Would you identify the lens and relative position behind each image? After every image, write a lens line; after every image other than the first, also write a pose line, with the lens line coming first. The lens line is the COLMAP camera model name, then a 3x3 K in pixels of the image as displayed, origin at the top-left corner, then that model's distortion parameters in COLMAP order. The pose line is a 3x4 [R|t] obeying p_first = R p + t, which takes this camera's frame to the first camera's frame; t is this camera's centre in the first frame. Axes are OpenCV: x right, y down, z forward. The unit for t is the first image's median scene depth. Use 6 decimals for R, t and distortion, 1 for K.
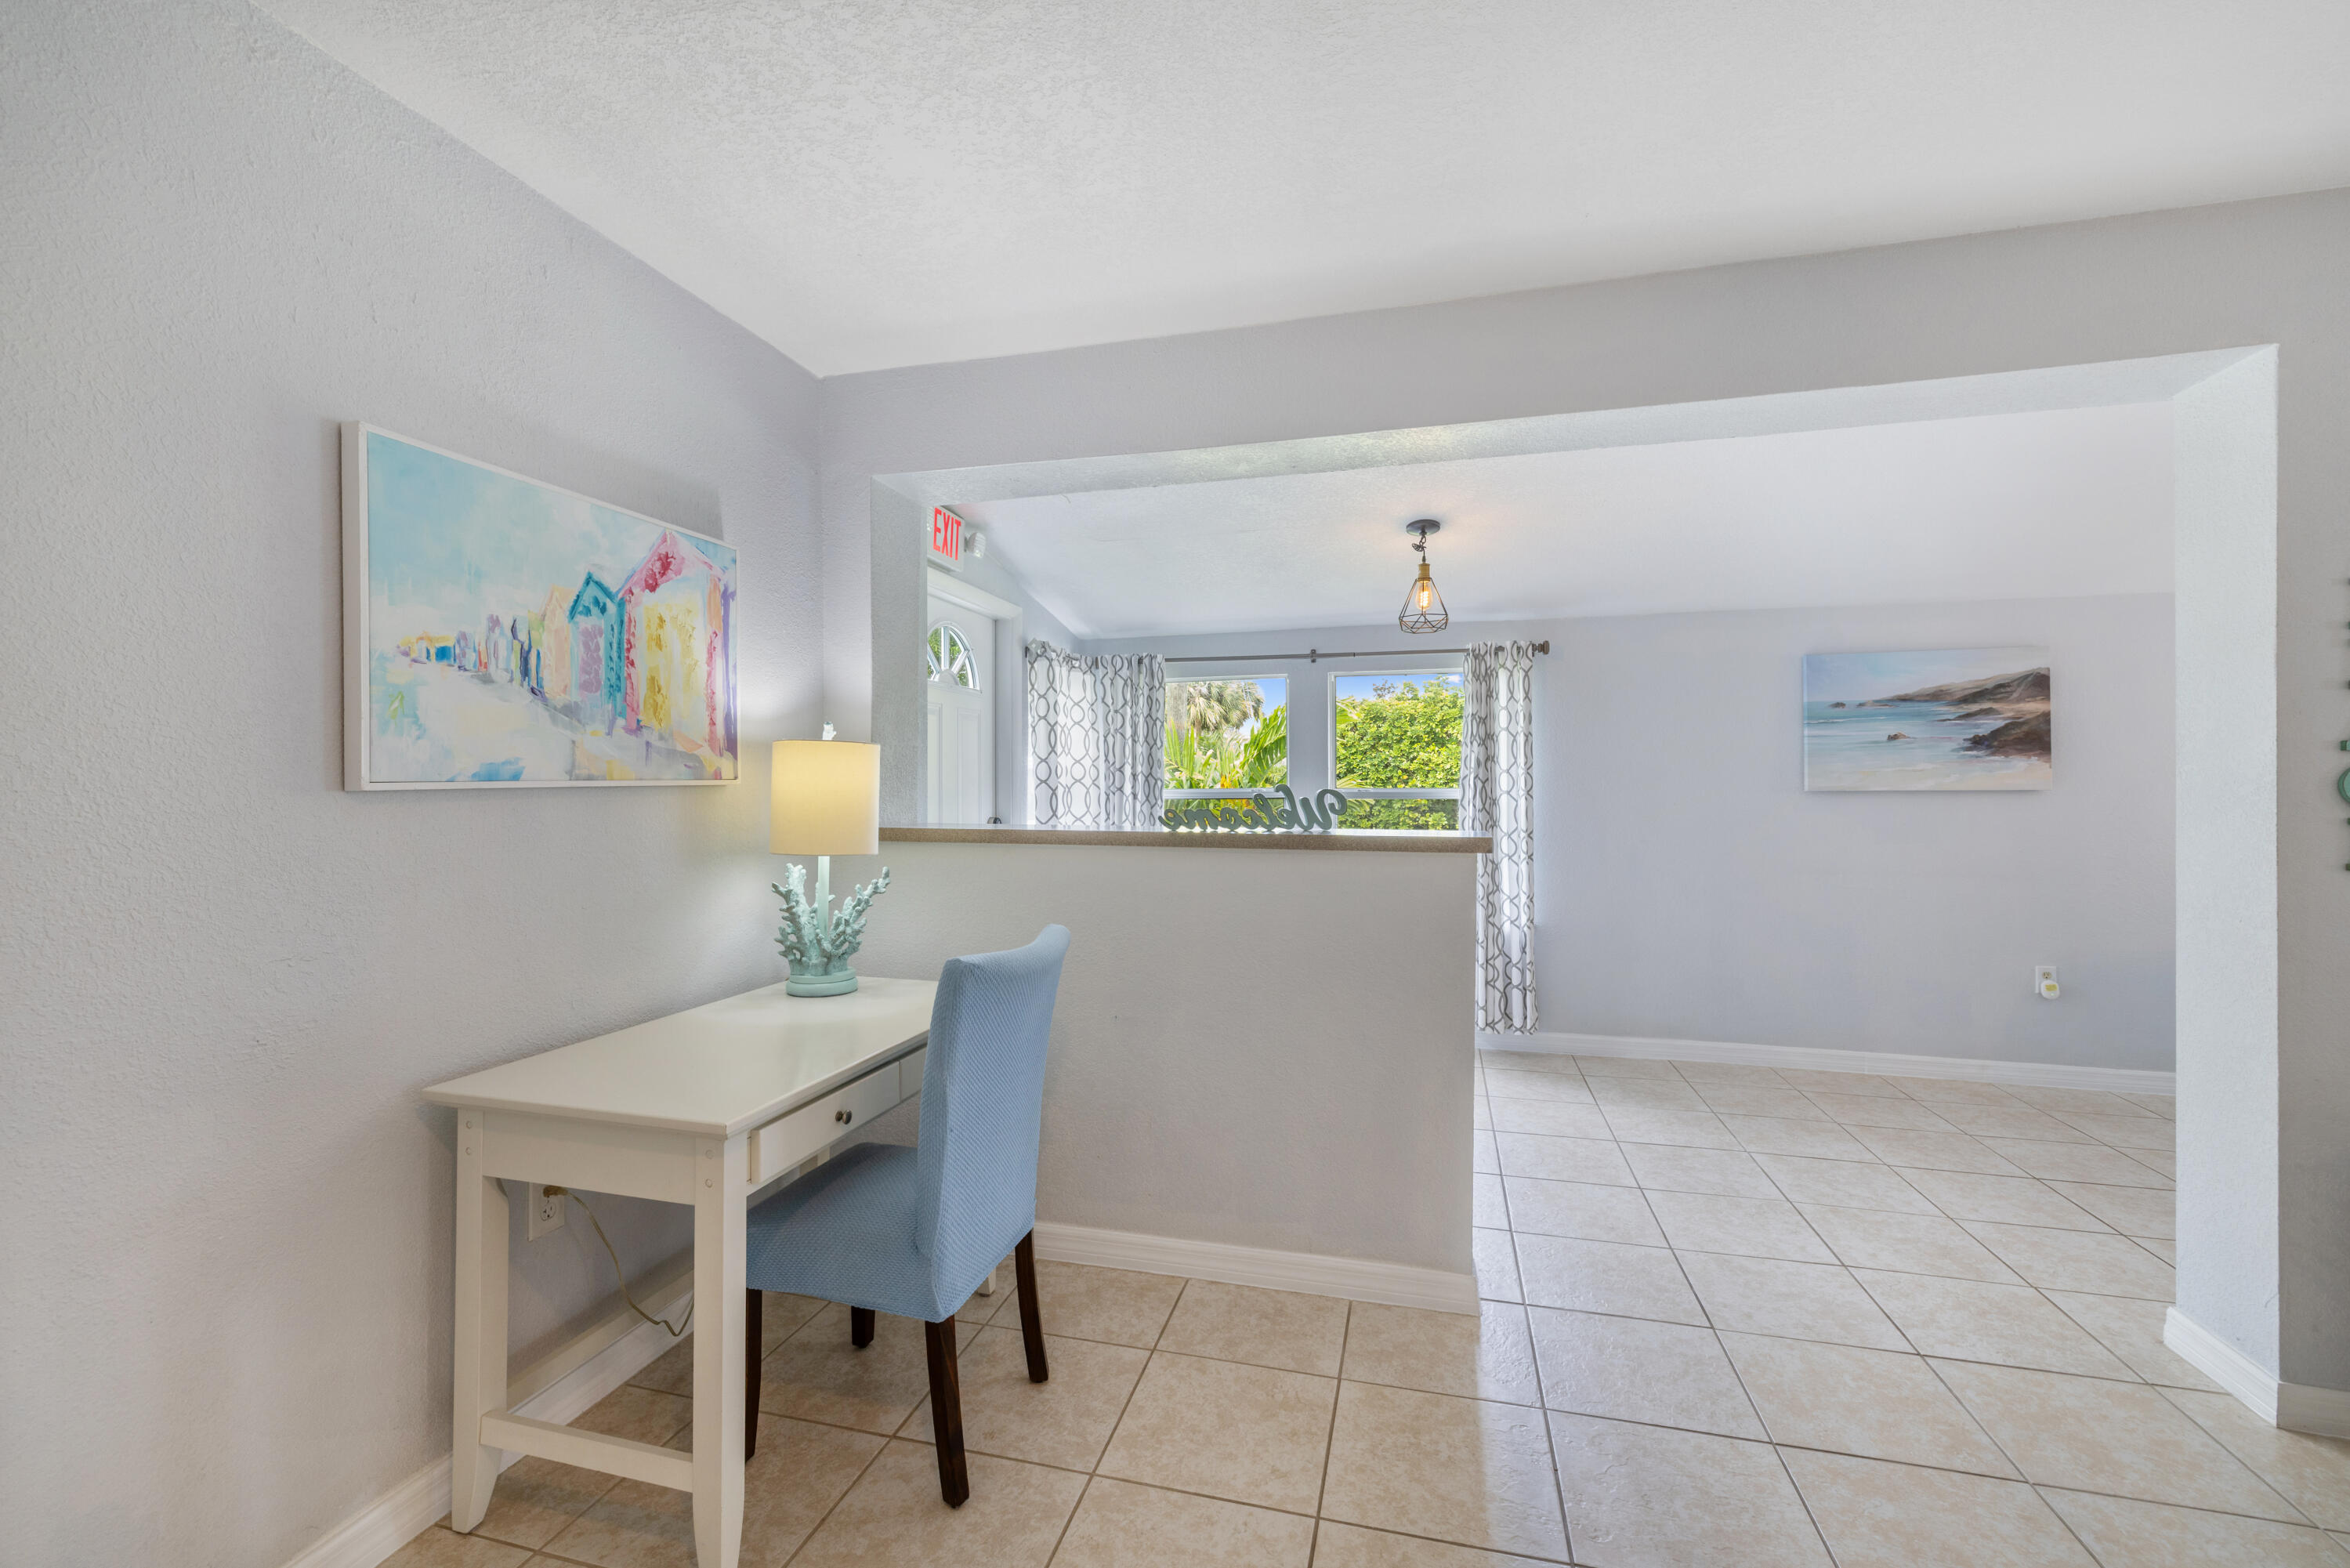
lens RADIAL K [[991.9, 0, 1170.2], [0, 991.9, 784.7], [0, 0, 1]] dist [0.009122, -0.001214]
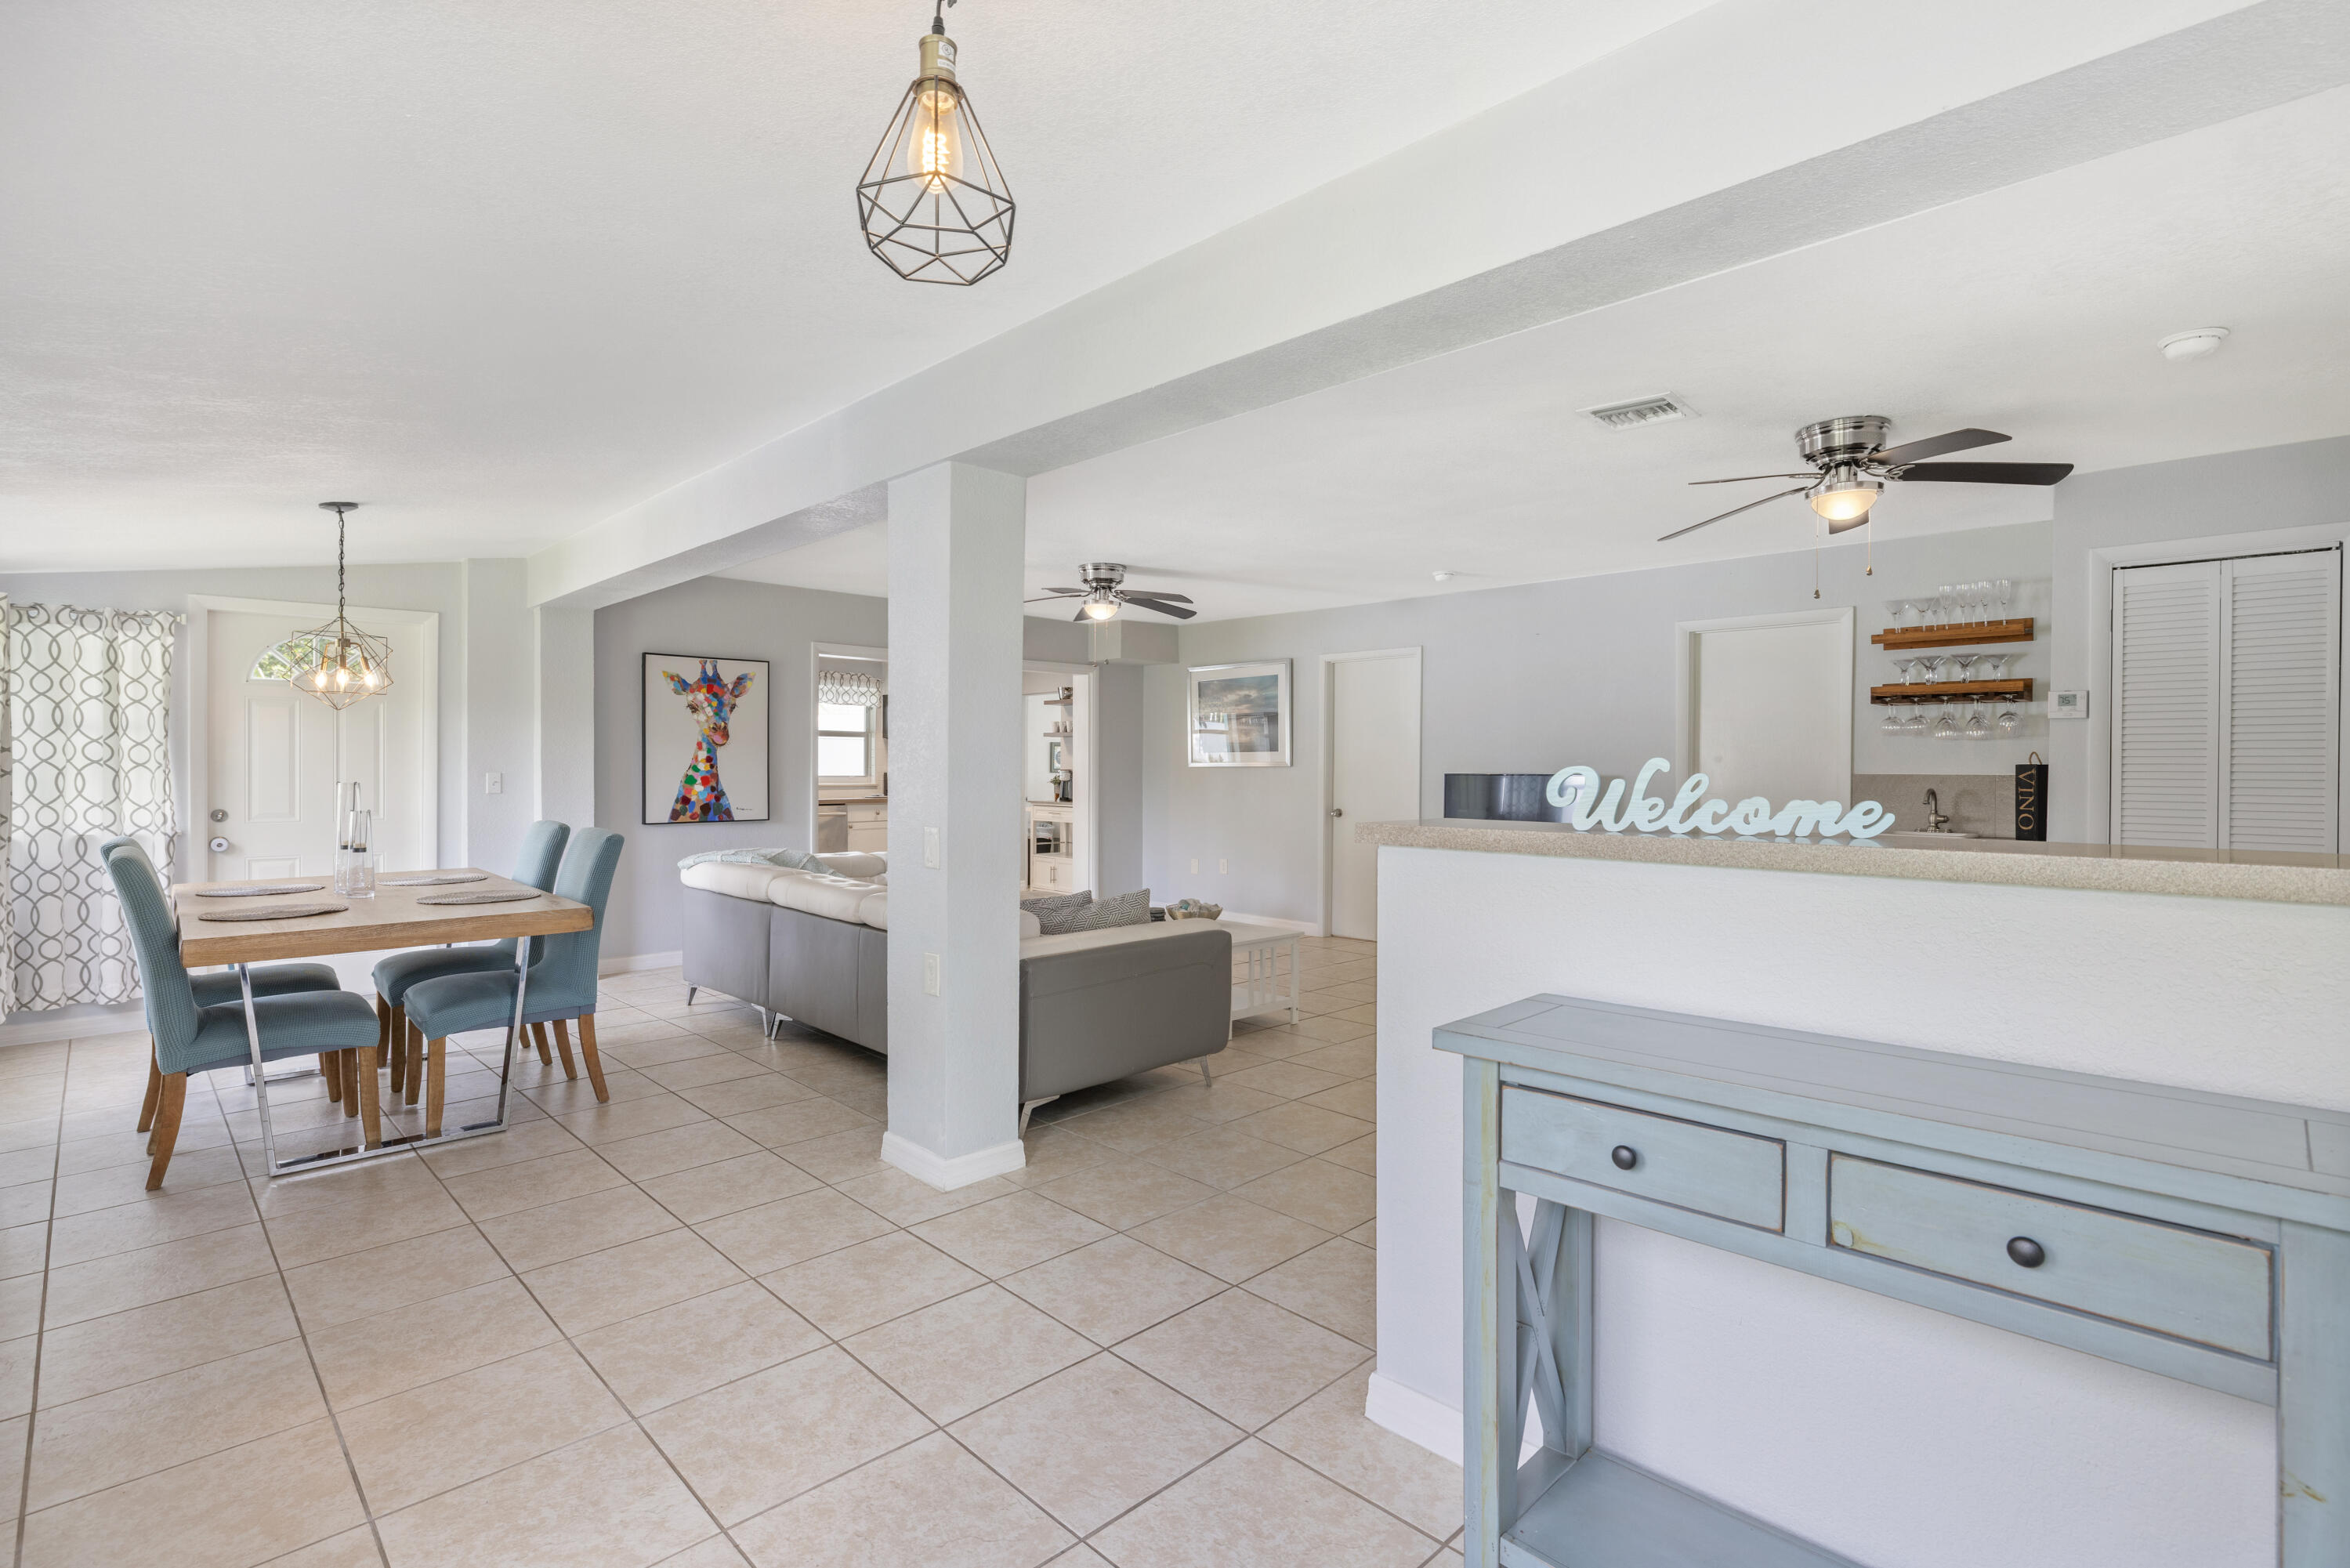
lens RADIAL K [[1084.6, 0, 1135.7], [0, 1084.6, 761.7], [0, 0, 1]] dist [-0.007287, 0.002061]
pose [[-0.848674, -0.001536, 0.528915, 0.038573], [-0.004727, 0.999978, -0.004681, 0.006640], [-0.528896, -0.006473, -0.848662, 1.940558]]
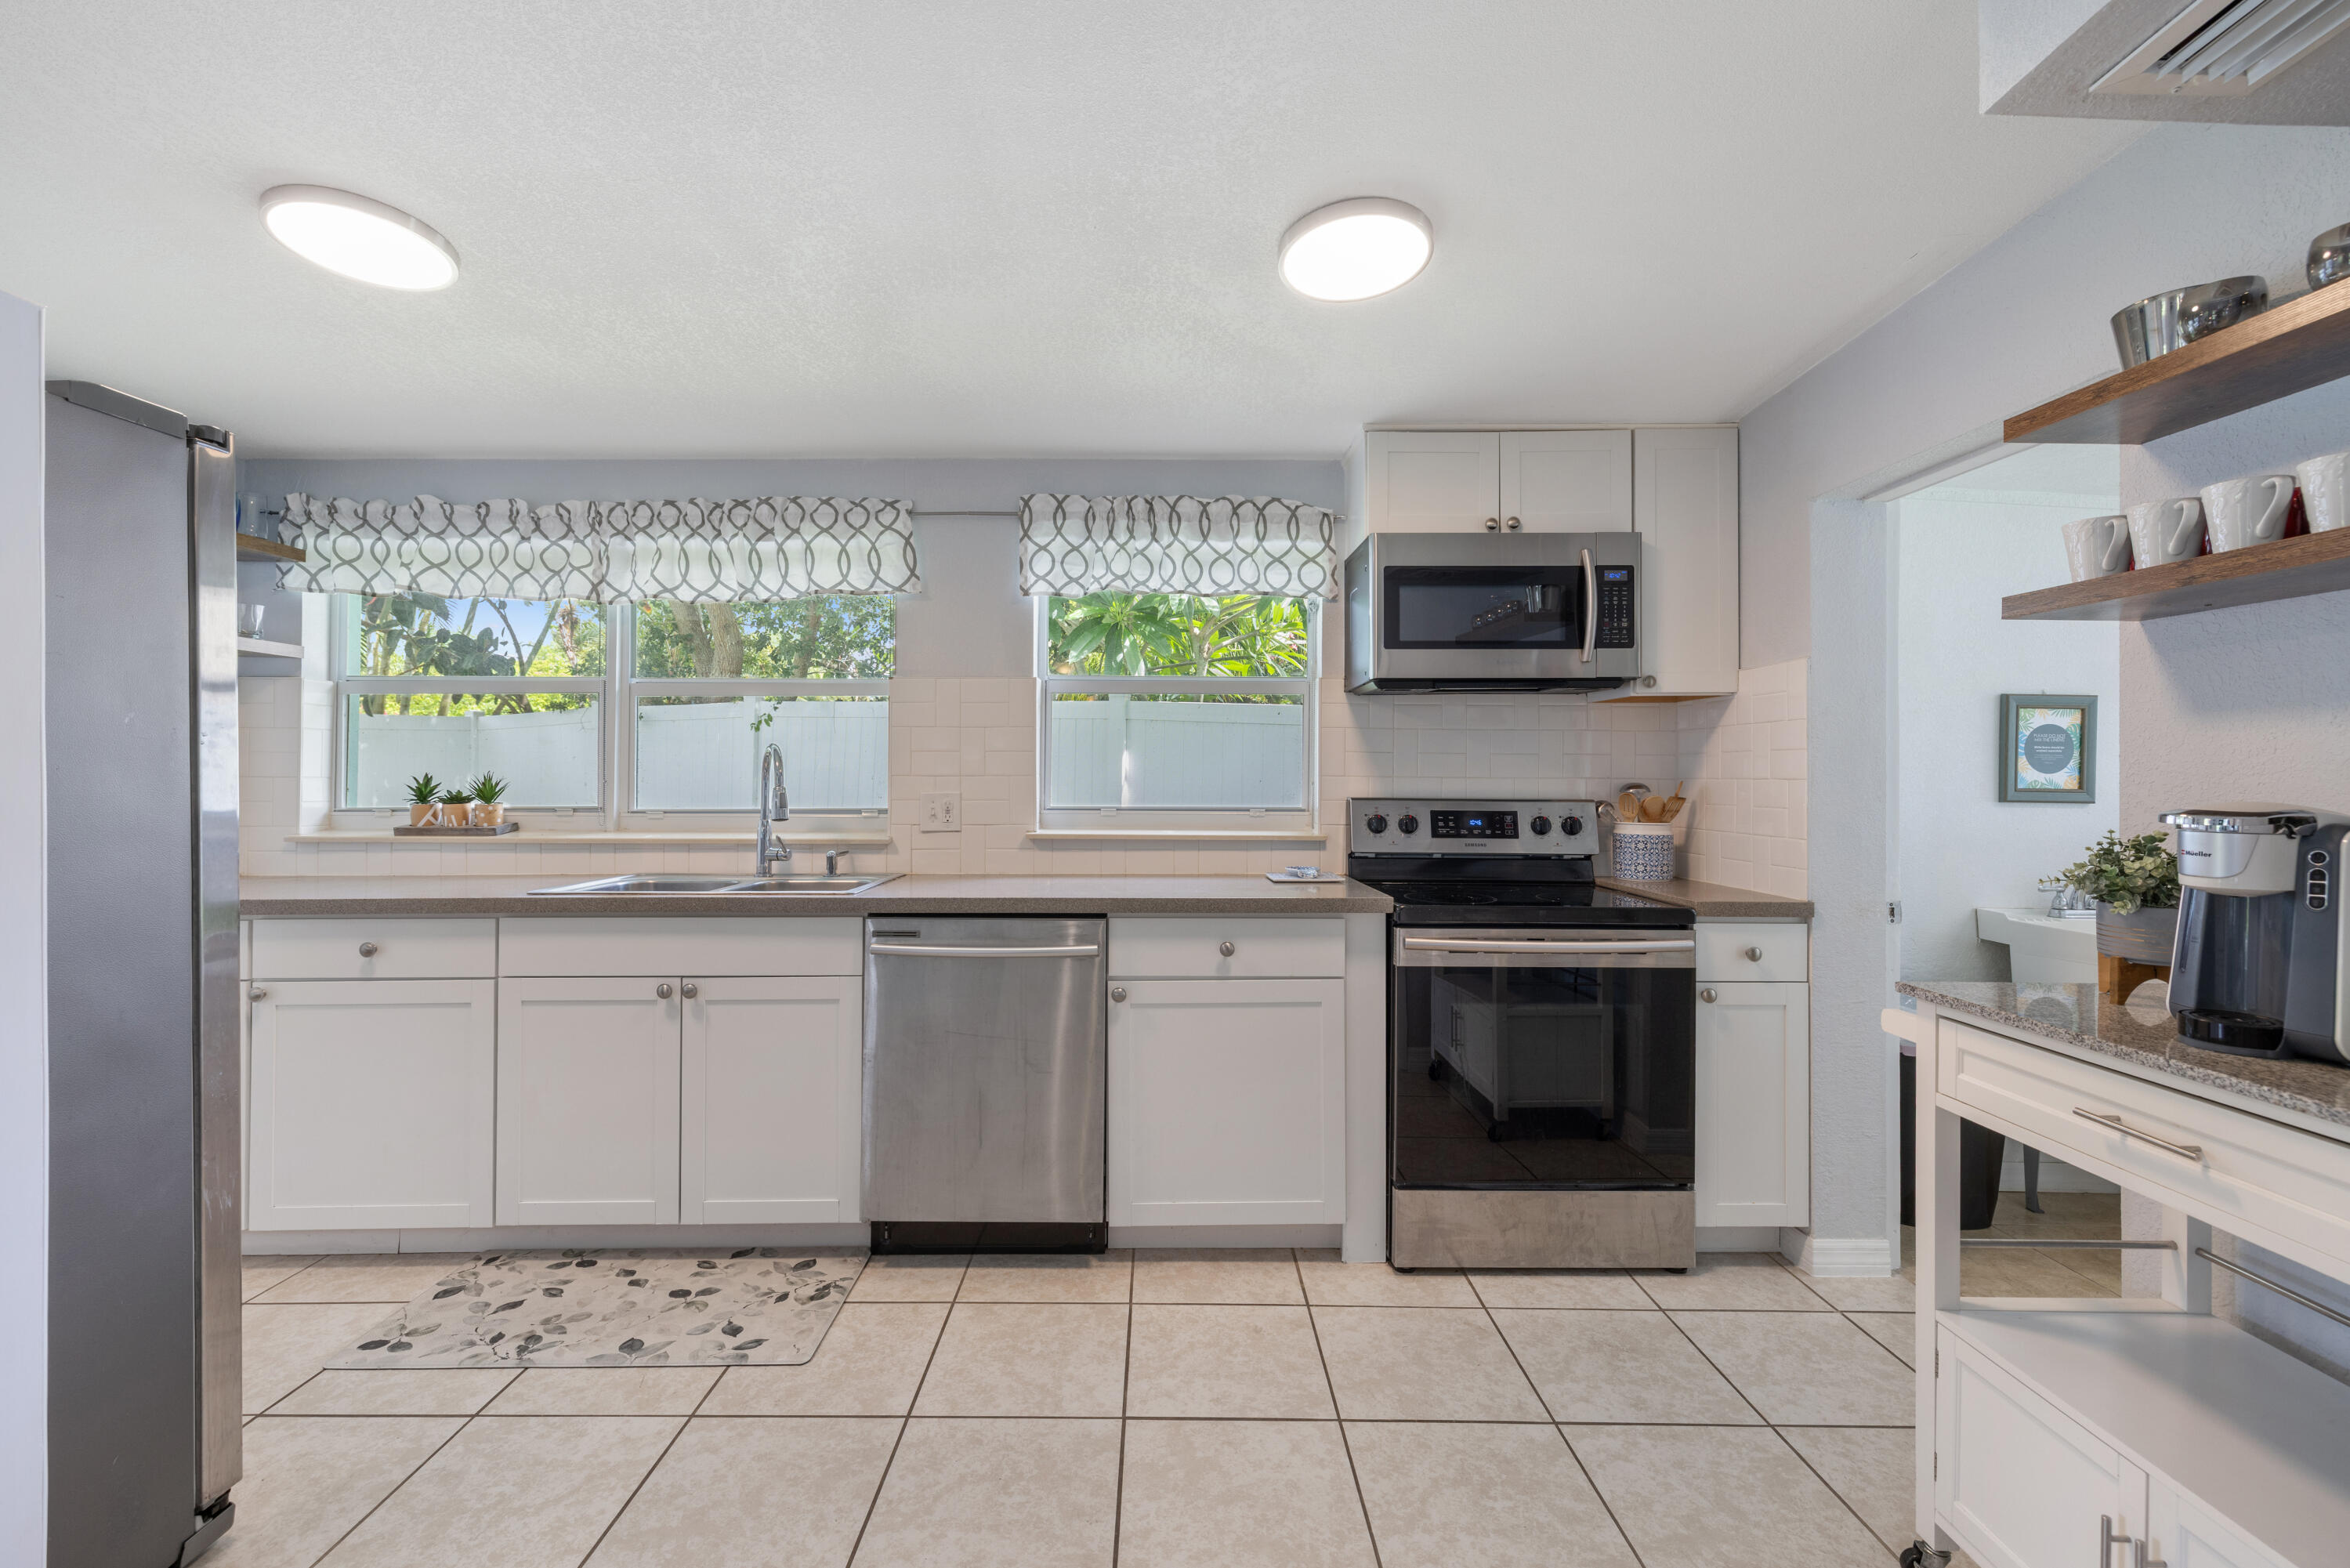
lens RADIAL K [[991.9, 0, 1162.8], [0, 991.9, 763.7], [0, 0, 1]] dist [0.009122, -0.001214]
pose [[-0.266673, 0.008119, 0.963753, 2.094674], [-0.003324, 0.999951, -0.009343, 0.001342], [-0.963781, -0.005695, -0.266633, -0.742439]]
